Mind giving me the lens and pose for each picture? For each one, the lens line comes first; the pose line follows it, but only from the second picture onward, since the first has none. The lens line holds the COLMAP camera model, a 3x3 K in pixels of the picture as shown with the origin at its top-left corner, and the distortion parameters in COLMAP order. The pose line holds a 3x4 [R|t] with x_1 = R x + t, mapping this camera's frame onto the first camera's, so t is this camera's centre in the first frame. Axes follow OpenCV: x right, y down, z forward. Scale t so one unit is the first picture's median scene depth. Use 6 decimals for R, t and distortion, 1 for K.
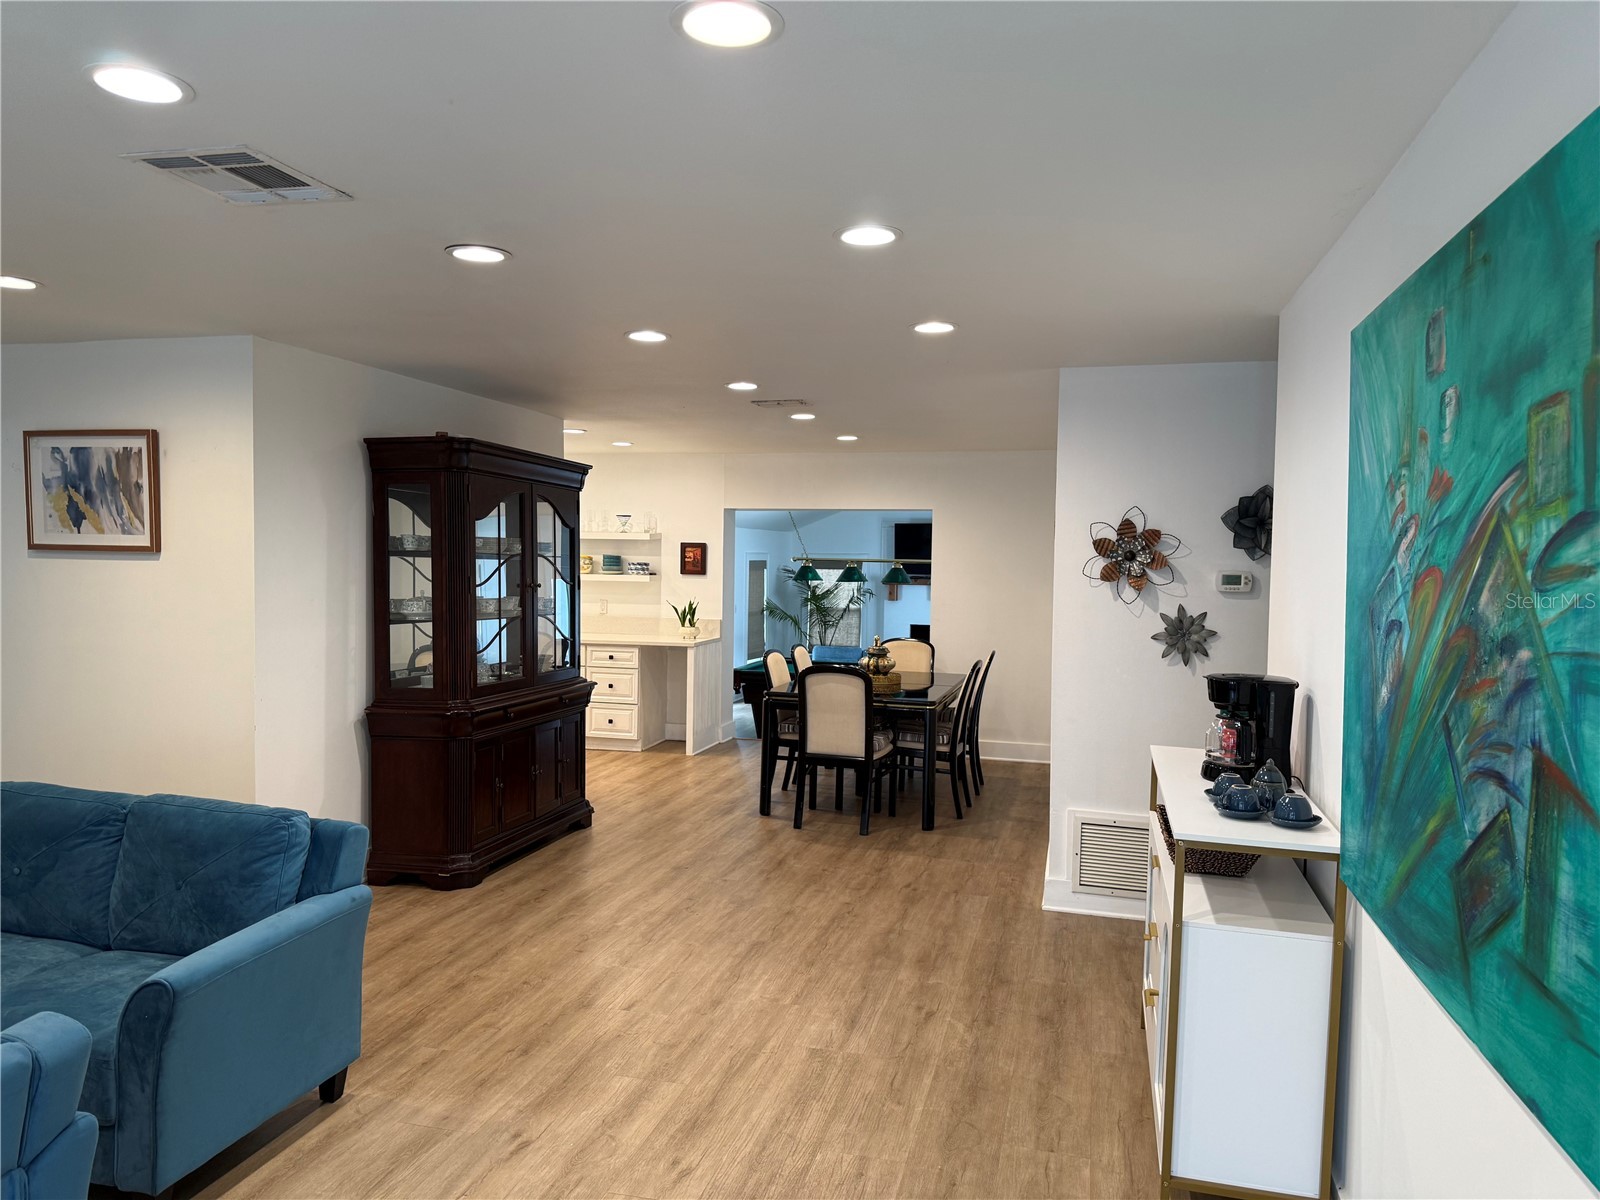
lens RADIAL K [[1115.5, 0, 800.0], [0, 1115.5, 600.0], [0, 0, 1]] dist [0.128994, -0.220083]
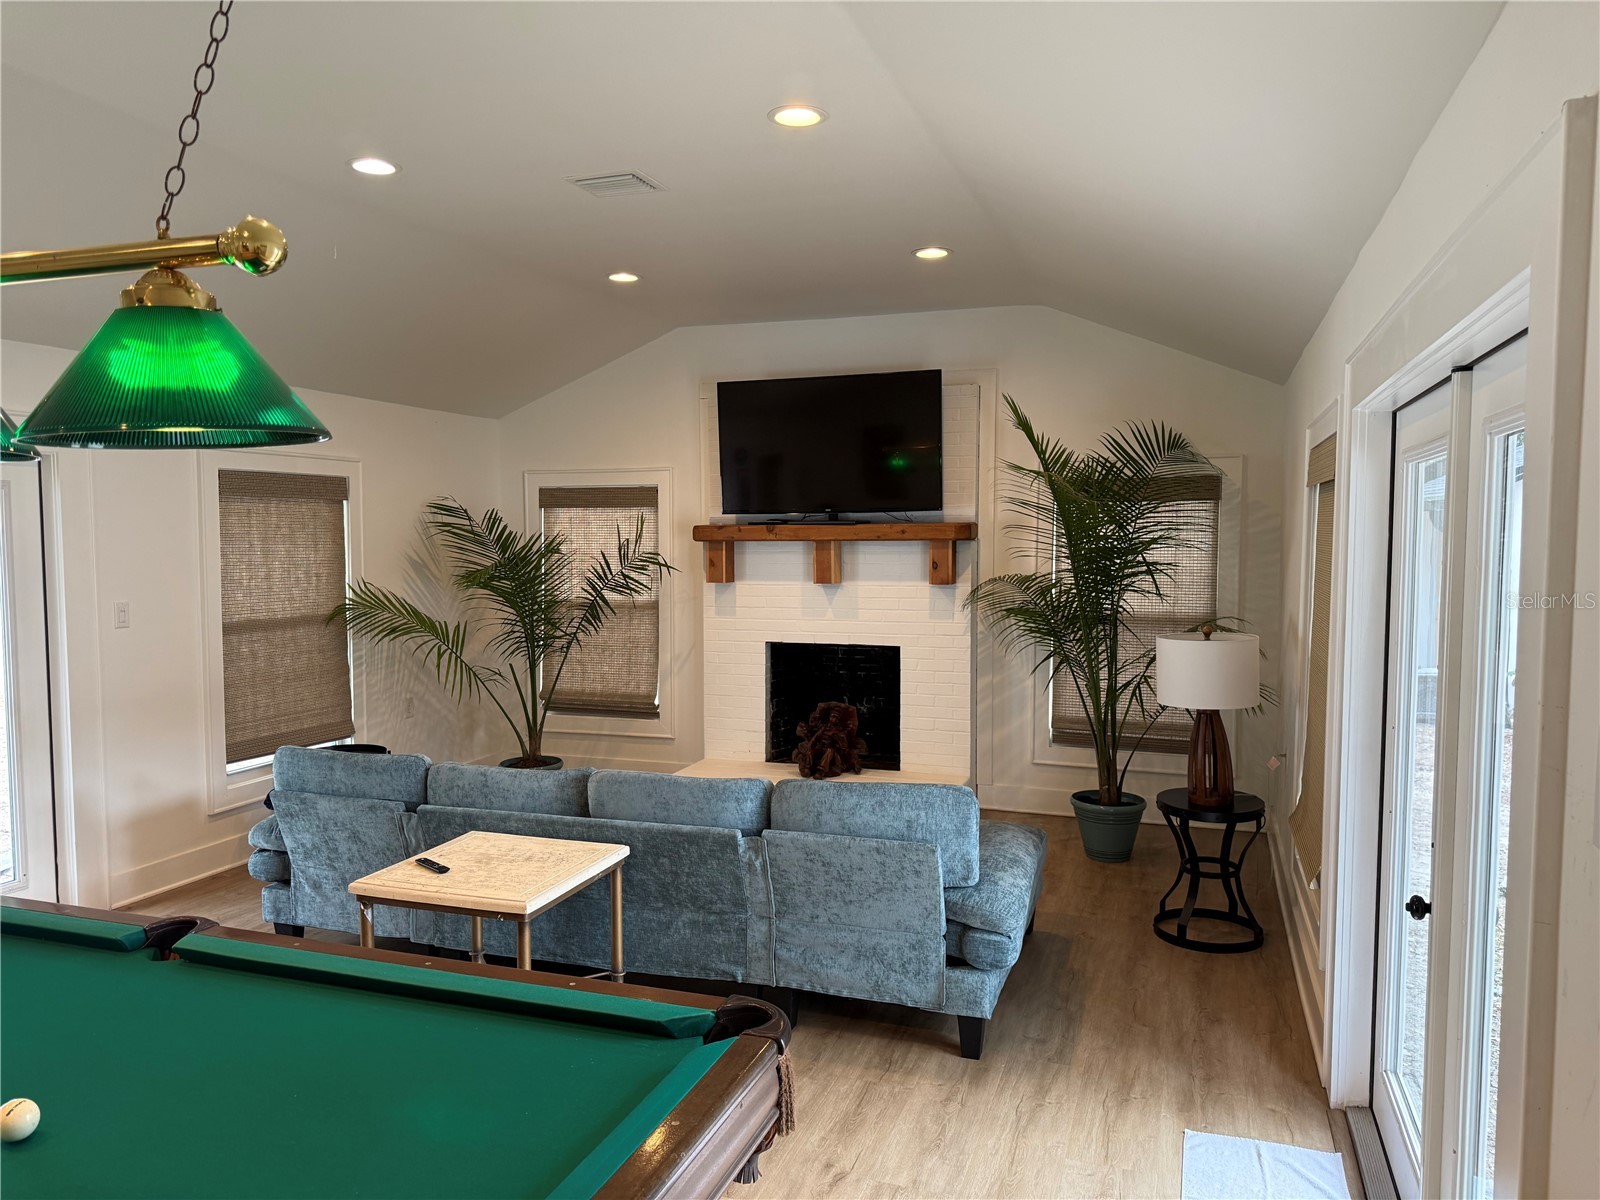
lens RADIAL K [[1115.5, 0, 800.0], [0, 1115.5, 600.0], [0, 0, 1]] dist [0.128994, -0.220083]
pose [[0.996954, -0.011755, -0.077098, 0.271463], [0.013180, 0.999751, 0.017993, 0.000986], [0.076867, -0.018955, 0.996861, 1.177233]]
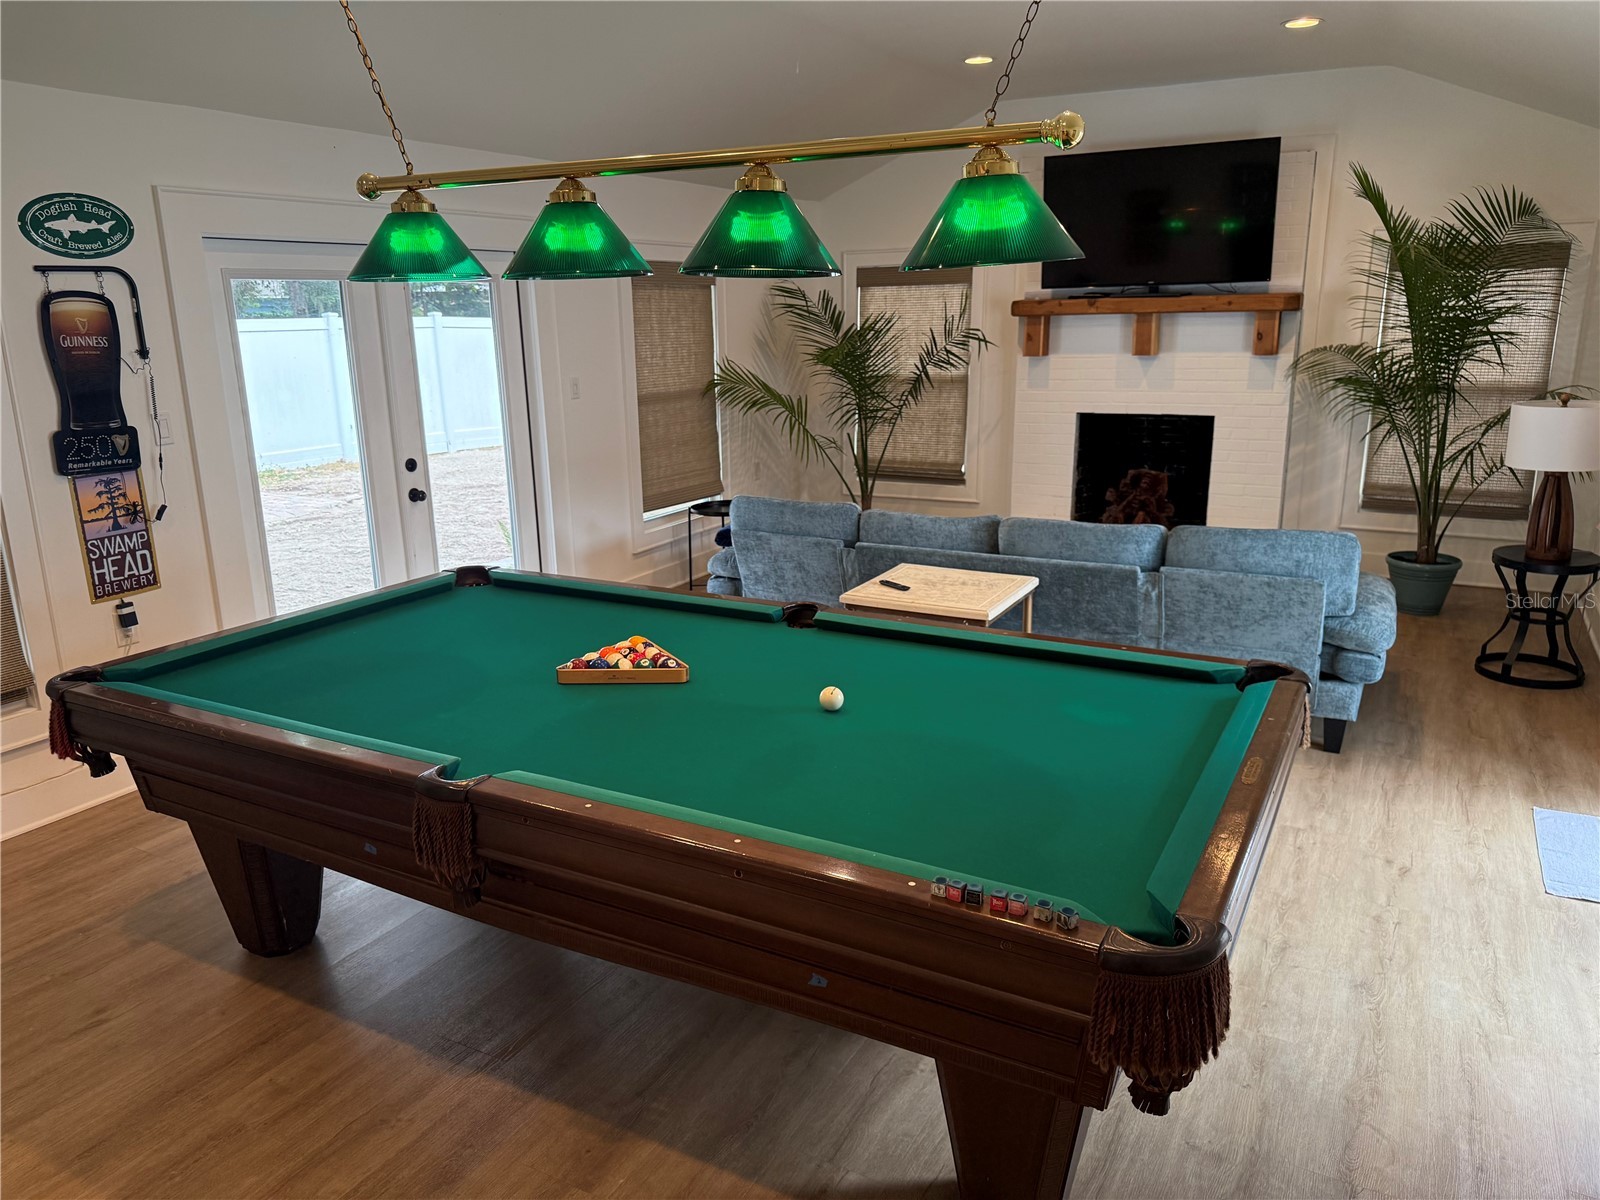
lens RADIAL K [[1119.5, 0, 781.2], [0, 1119.5, 608.9], [0, 0, 1]] dist [0.063119, -0.082328]
pose [[0.968313, 0.033766, -0.247445, 0.189507], [0.021506, 0.975863, 0.217321, -0.000719], [0.248811, -0.215756, 0.944215, 1.073964]]
